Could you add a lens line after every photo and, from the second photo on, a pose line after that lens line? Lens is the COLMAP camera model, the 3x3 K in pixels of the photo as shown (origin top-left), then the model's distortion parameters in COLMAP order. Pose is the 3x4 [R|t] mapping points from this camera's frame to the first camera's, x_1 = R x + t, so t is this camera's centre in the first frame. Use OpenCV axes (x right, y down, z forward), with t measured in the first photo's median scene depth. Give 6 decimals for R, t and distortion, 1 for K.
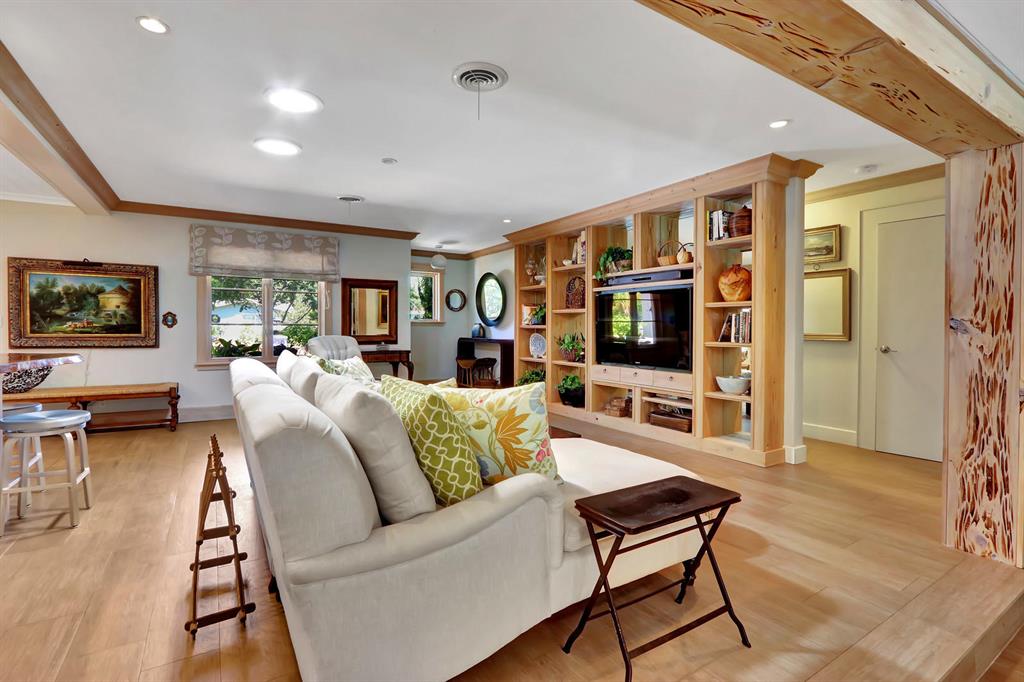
lens RADIAL K [[486.0, 0, 512.0], [0, 486.0, 341.0], [0, 0, 1]] dist [-0.004872, -0.000684]
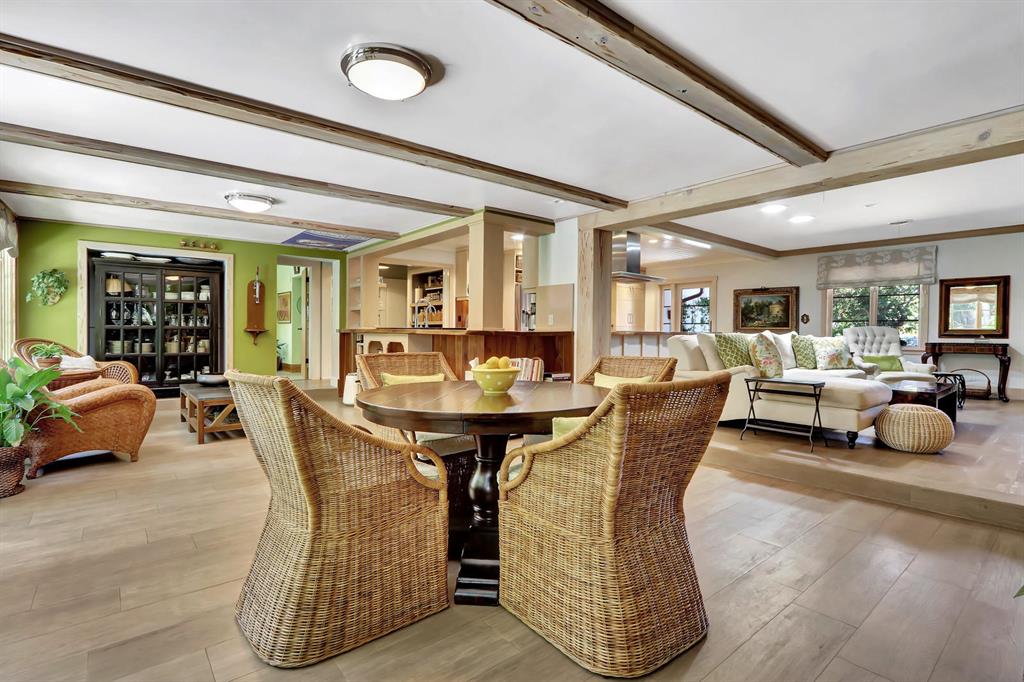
lens RADIAL K [[491.6, 0, 512.0], [0, 491.6, 341.0], [0, 0, 1]] dist [-0.005701, -0.000865]
pose [[0.149475, 0.016255, -0.988632, 0.794219], [-0.036364, 0.999279, 0.010932, 0.049290], [0.988097, 0.034317, 0.149958, -0.210843]]
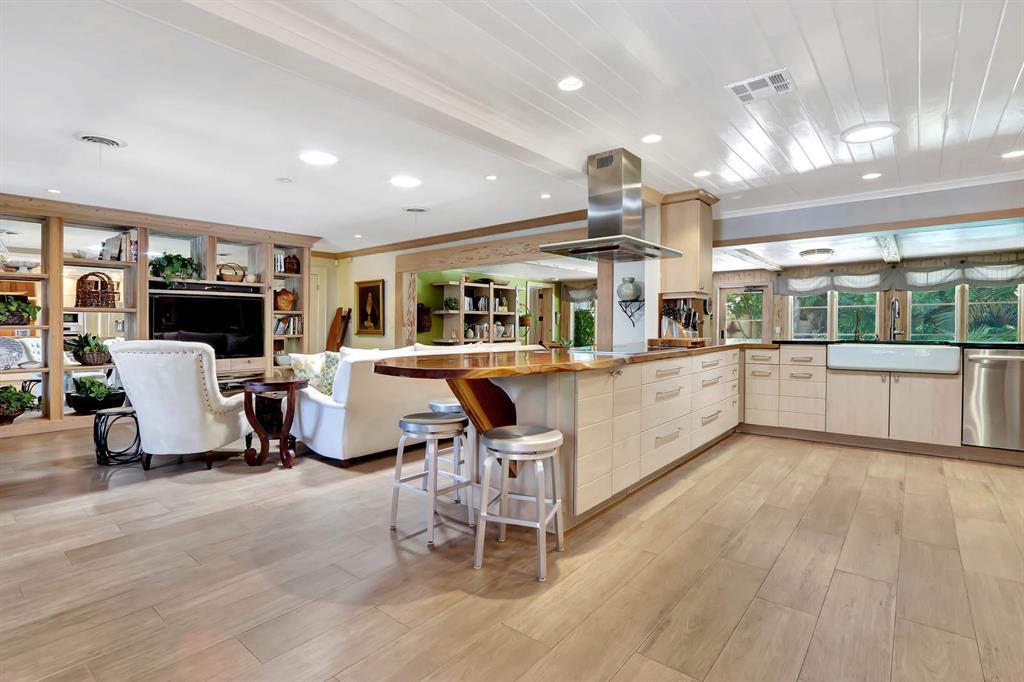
lens RADIAL K [[482.1, 0, 510.3], [0, 482.1, 327.9], [0, 0, 1]] dist [-0.002512, -0.000336]
pose [[-0.317715, -0.013058, 0.948096, -1.127572], [0.028778, 0.999312, 0.023407, -0.030169], [-0.947750, 0.034721, -0.317120, 0.659938]]
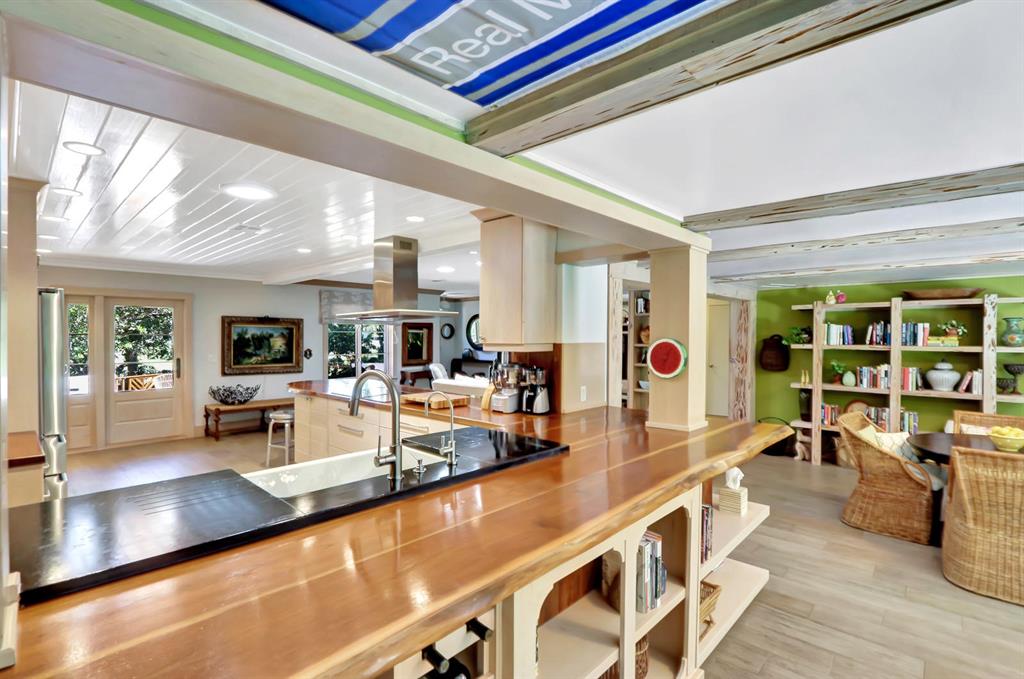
lens RADIAL K [[485.0, 0, 521.9], [0, 485.0, 361.1], [0, 0, 1]] dist [-0.000197, -0.000153]
pose [[0.959977, -0.017200, 0.279550, -0.513710], [0.010756, 0.999640, 0.024567, -0.052950], [-0.279872, -0.020577, 0.959817, -0.669934]]
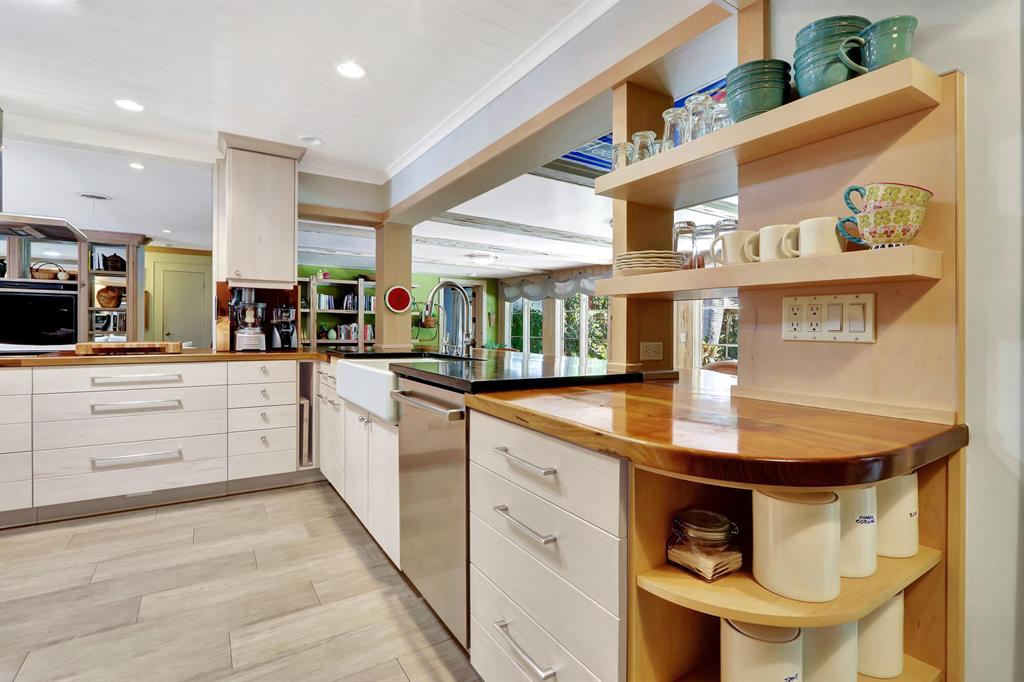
lens RADIAL K [[482.1, 0, 510.3], [0, 482.1, 327.9], [0, 0, 1]] dist [-0.002512, -0.000336]
pose [[-0.017411, -0.003474, 0.999842, -1.041834], [0.020452, 0.999784, 0.003830, 0.012344], [-0.999639, 0.020515, -0.017336, -0.327413]]
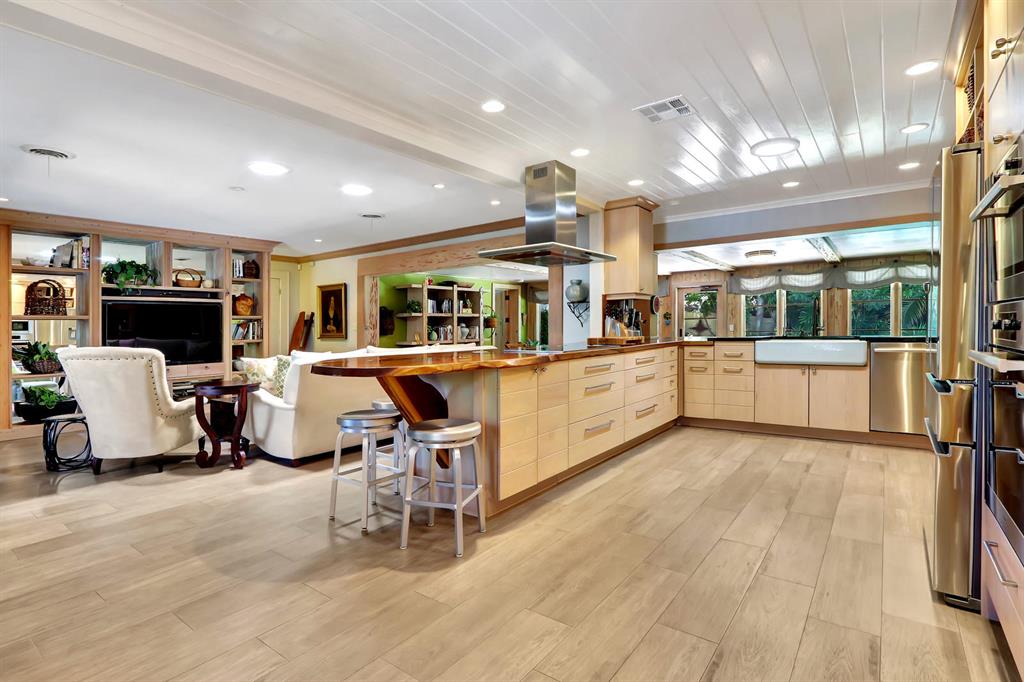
lens RADIAL K [[489.5, 0, 509.2], [0, 489.5, 322.7], [0, 0, 1]] dist [-0.002184, -0.000351]
pose [[-0.359834, 0.004693, 0.933004, -1.190486], [0.042437, 0.999035, 0.011342, -0.029361], [-0.932051, 0.043675, -0.359686, 0.629555]]
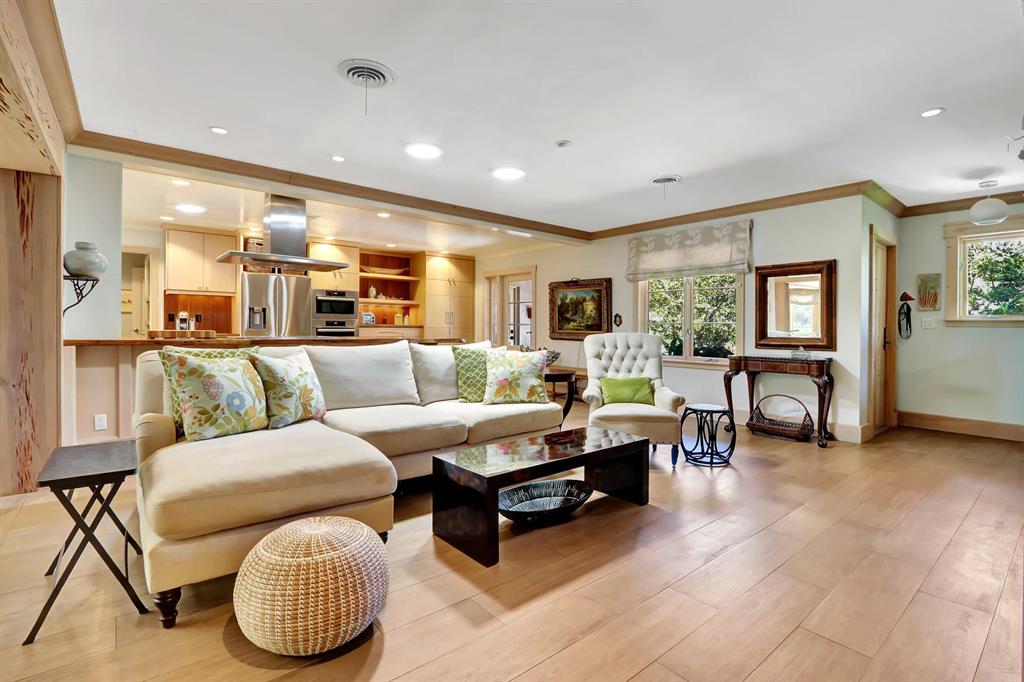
lens RADIAL K [[482.1, 0, 510.3], [0, 482.1, 327.9], [0, 0, 1]] dist [-0.002512, -0.000336]
pose [[0.136935, -0.001206, -0.990579, 0.489469], [-0.040442, 0.999159, -0.006808, -0.004824], [0.989754, 0.040993, 0.136771, 0.592452]]
